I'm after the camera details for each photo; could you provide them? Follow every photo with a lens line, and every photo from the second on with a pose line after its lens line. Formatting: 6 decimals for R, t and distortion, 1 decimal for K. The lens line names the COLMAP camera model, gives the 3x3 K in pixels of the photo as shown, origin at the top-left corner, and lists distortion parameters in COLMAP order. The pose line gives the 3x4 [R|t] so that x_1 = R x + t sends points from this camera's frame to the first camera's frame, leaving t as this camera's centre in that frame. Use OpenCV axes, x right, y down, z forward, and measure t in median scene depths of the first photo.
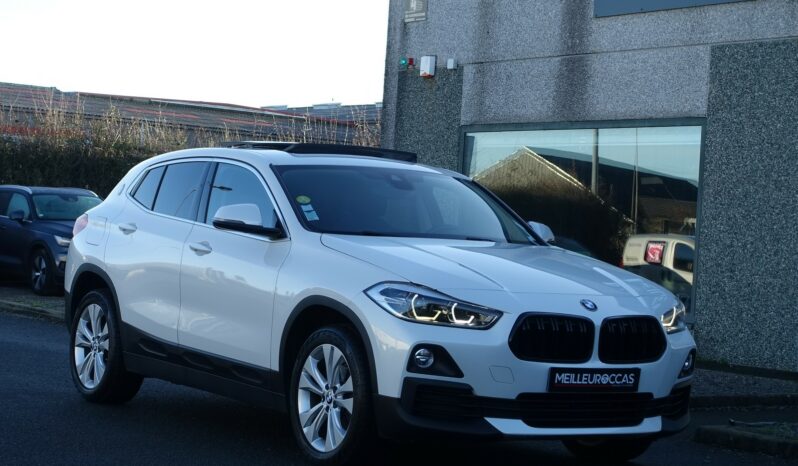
lens RADIAL K [[1740.0, 0, 399.0], [0, 1740.0, 233.0], [0, 0, 1]] dist [-0.069876, 0.217269]
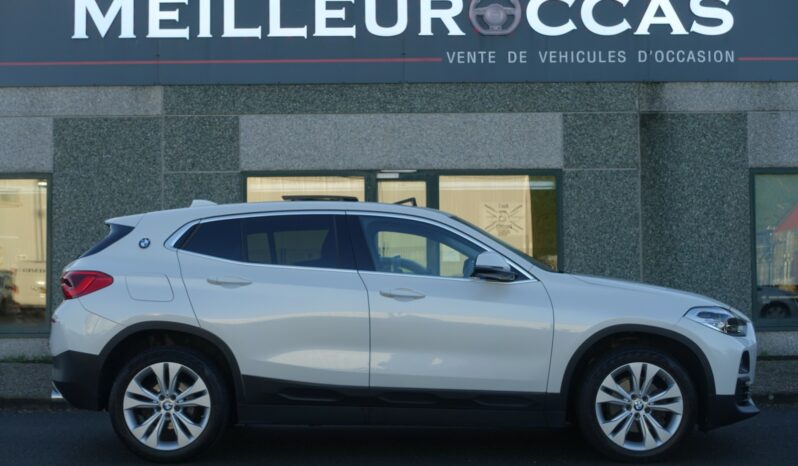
lens RADIAL K [[1128.6, 0, 307.8], [0, 1128.6, 231.7], [0, 0, 1]] dist [-0.019950, 0.034684]
pose [[0.567834, -0.026548, 0.822715, -0.412400], [0.038015, 0.999259, 0.006007, -0.020786], [-0.822265, 0.027864, 0.568422, 0.369690]]
